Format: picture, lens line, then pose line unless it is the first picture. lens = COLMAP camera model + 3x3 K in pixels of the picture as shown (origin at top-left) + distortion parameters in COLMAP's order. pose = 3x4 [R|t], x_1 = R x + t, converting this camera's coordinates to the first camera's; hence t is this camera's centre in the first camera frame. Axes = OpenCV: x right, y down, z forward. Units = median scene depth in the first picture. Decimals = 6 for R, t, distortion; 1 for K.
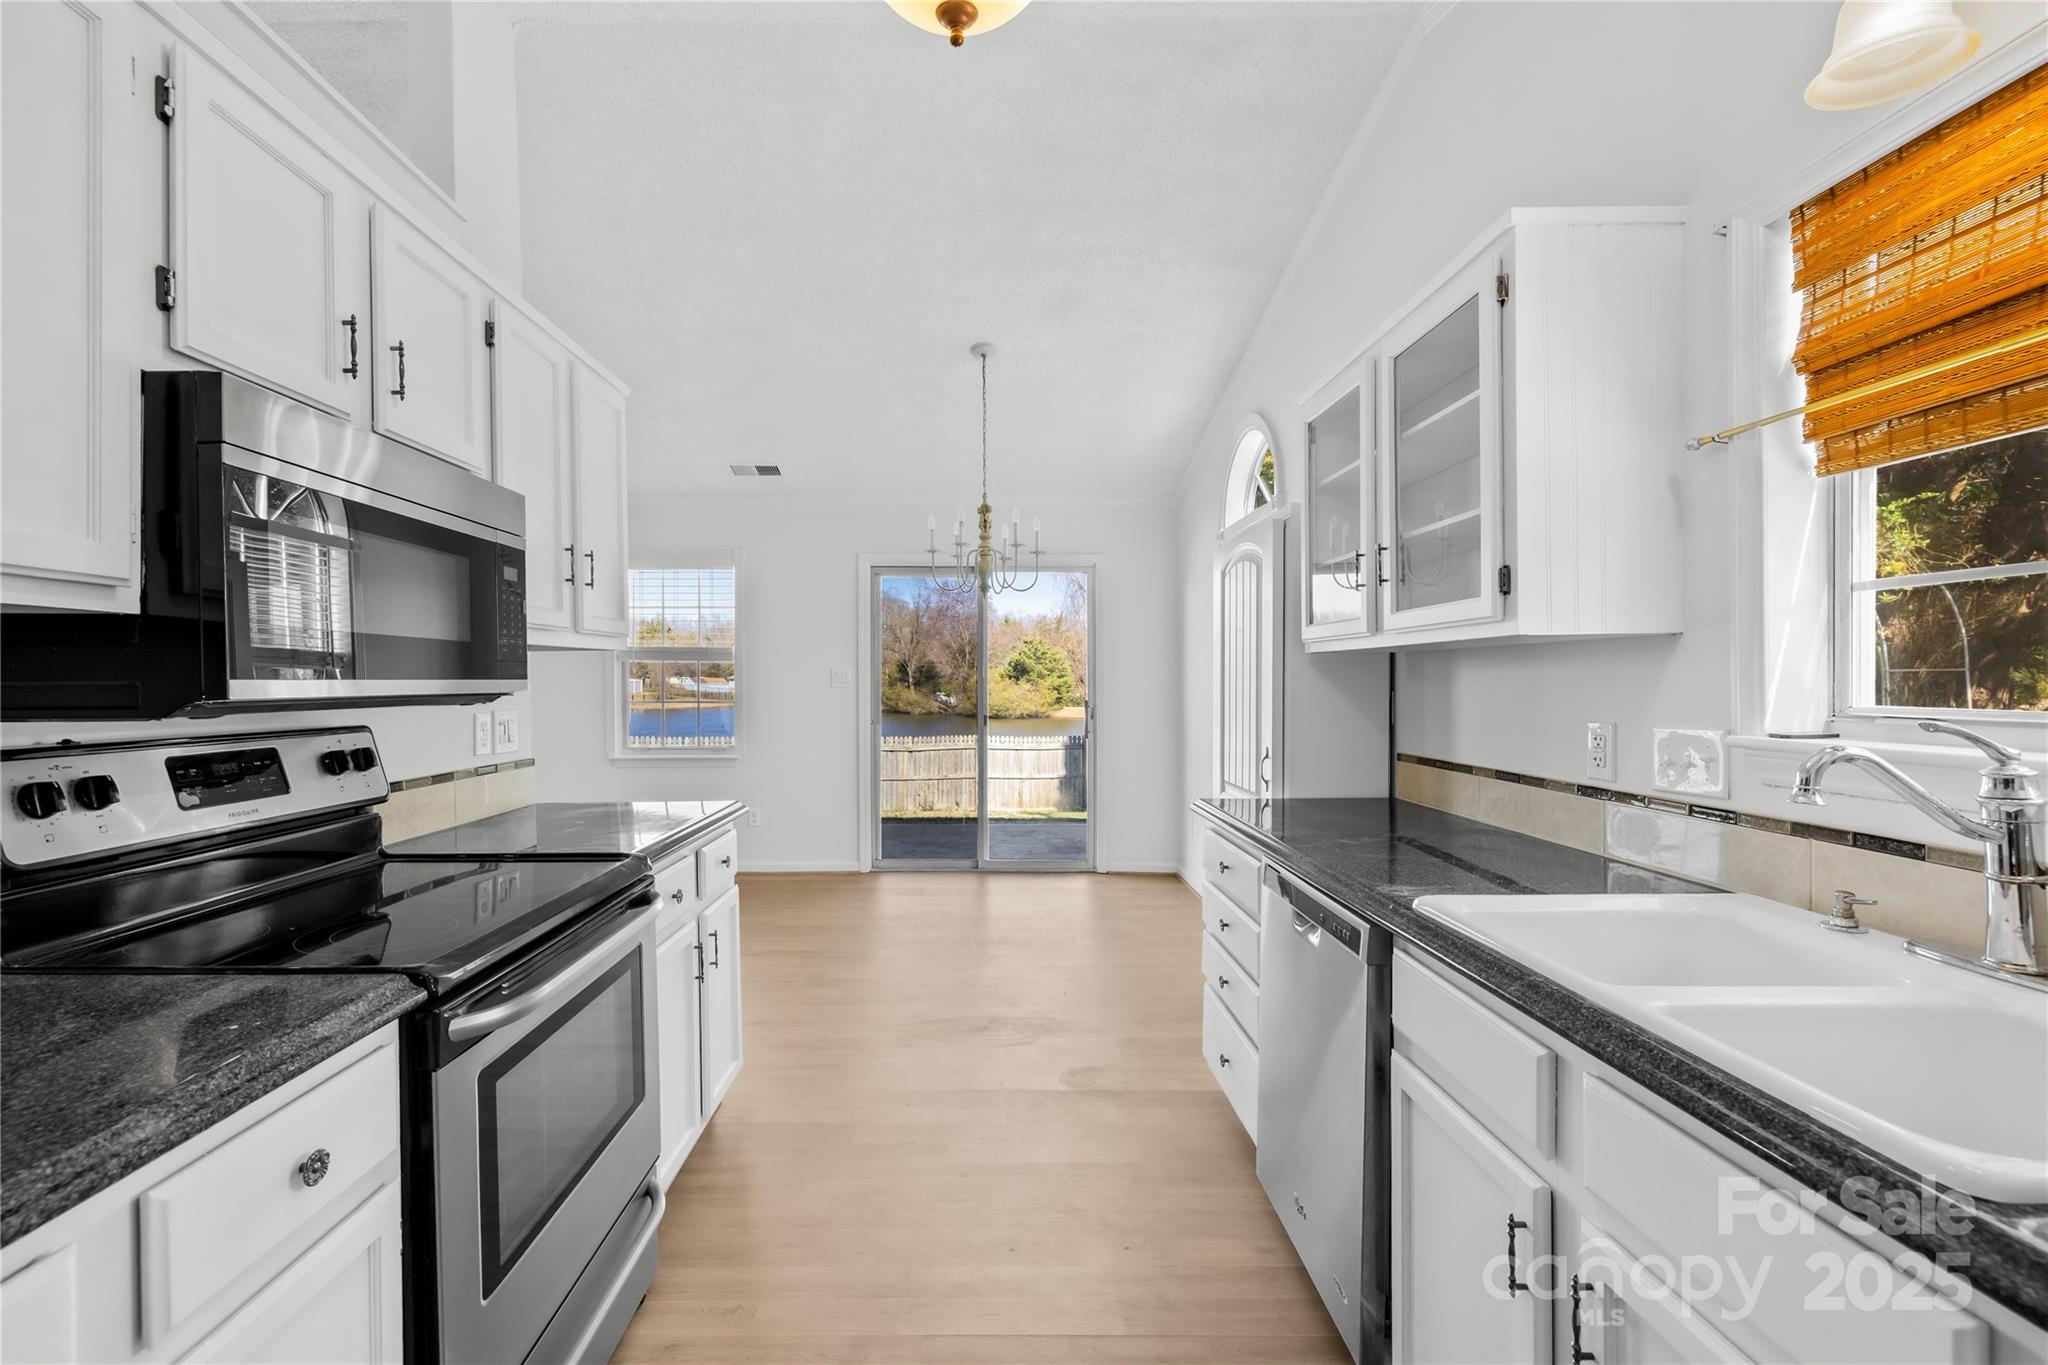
lens RADIAL K [[886.5, 0, 1017.4], [0, 886.5, 678.7], [0, 0, 1]] dist [0.000147, 0.000032]
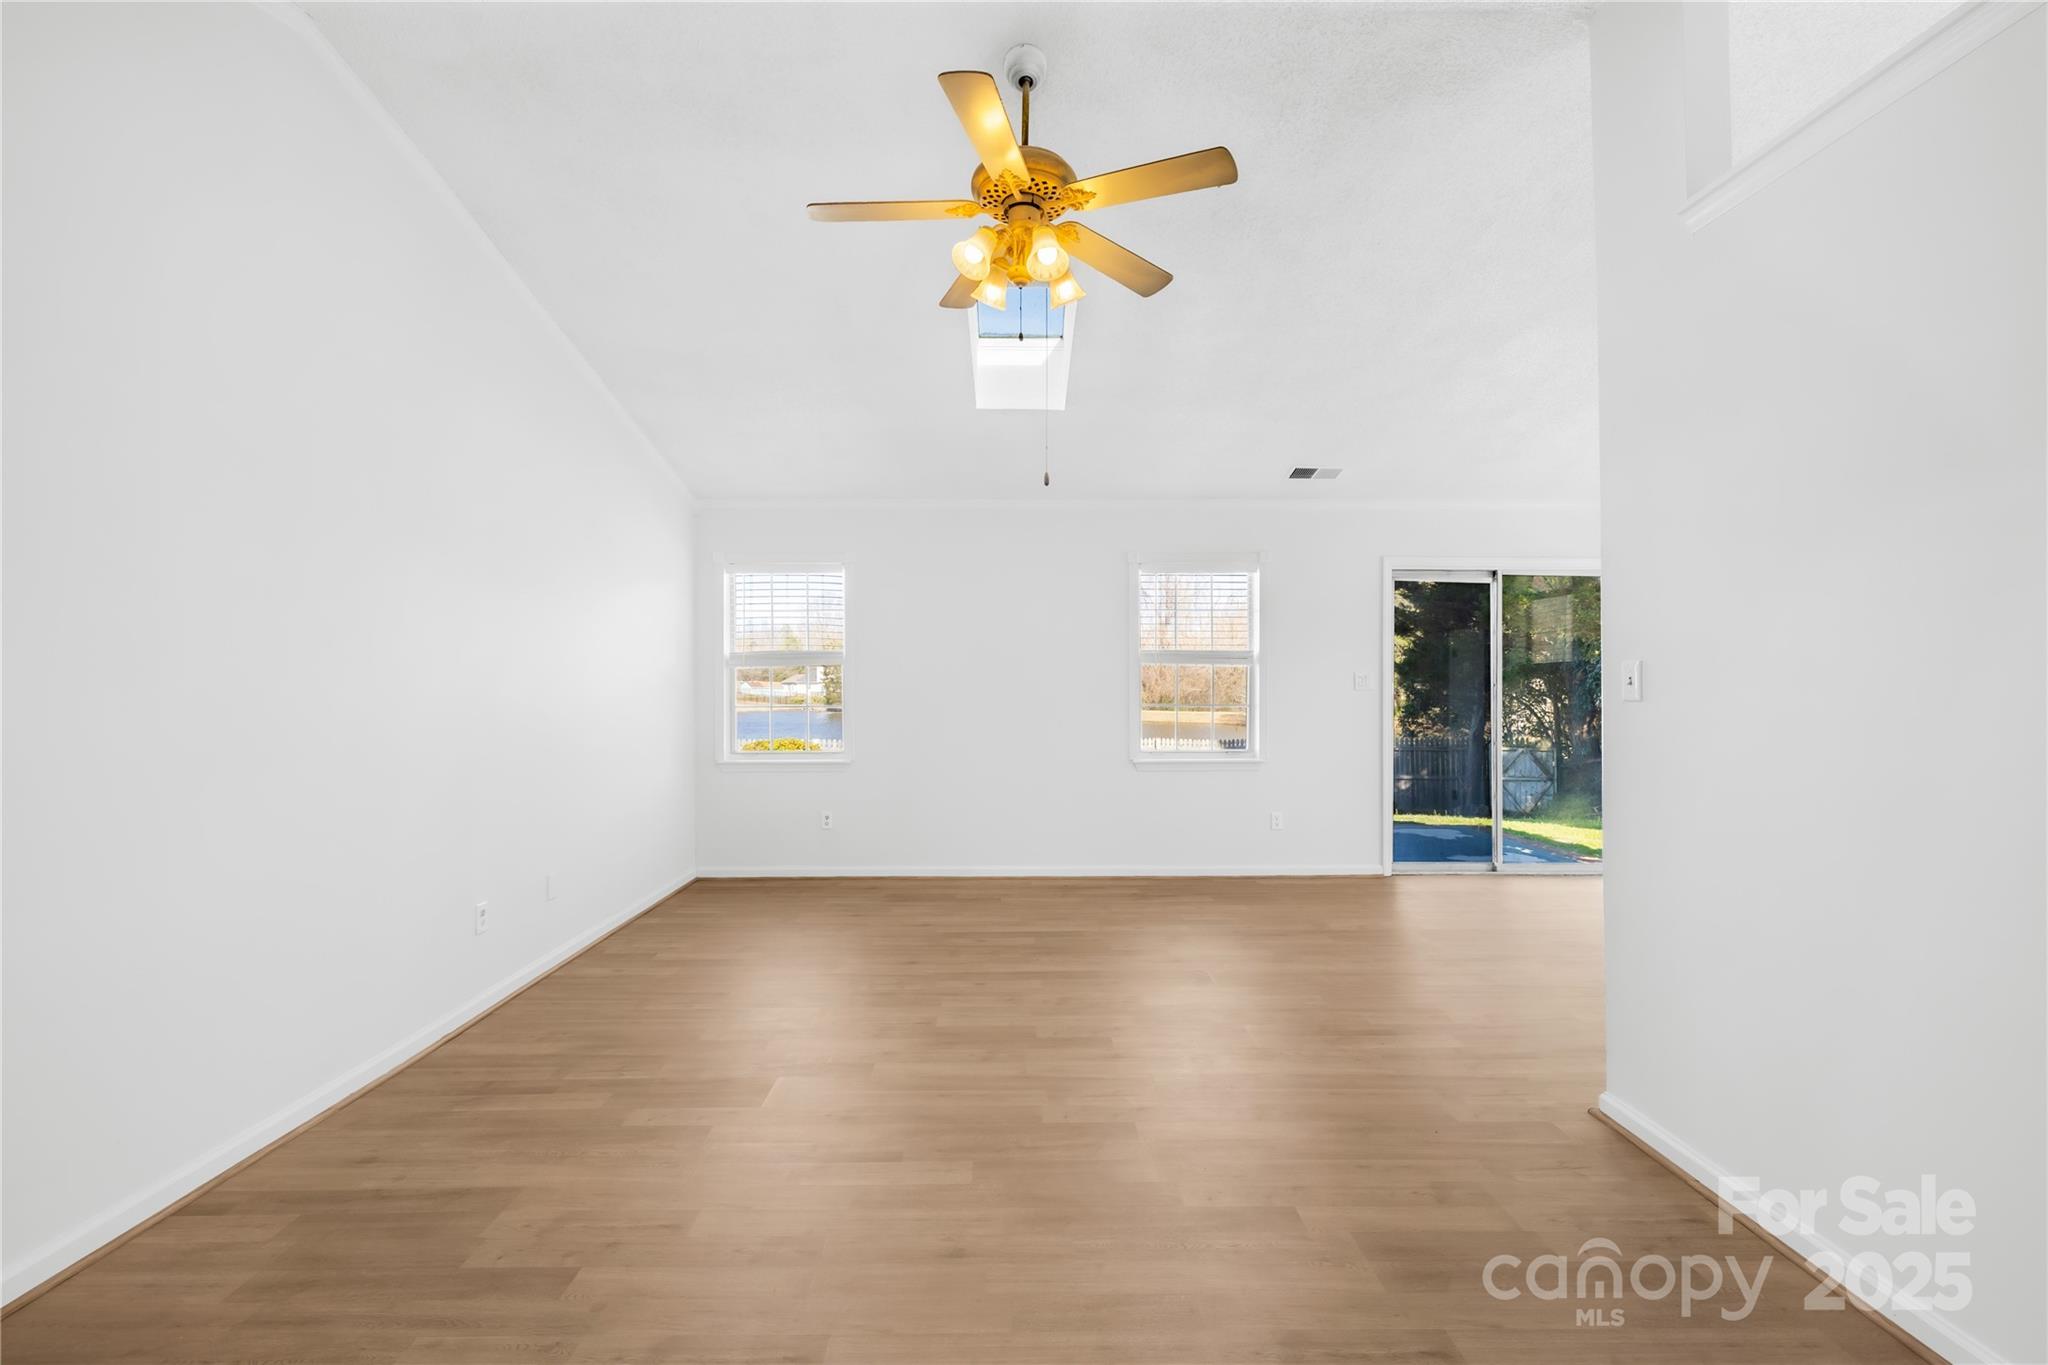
lens RADIAL K [[886.5, 0, 1023.2], [0, 886.5, 688.9], [0, 0, 1]] dist [0.000147, 0.000032]
pose [[0.999749, 0.007561, 0.021088, -0.590985], [-0.007635, 0.999965, 0.003409, 0.006930], [-0.021062, -0.003570, 0.999772, 0.003492]]
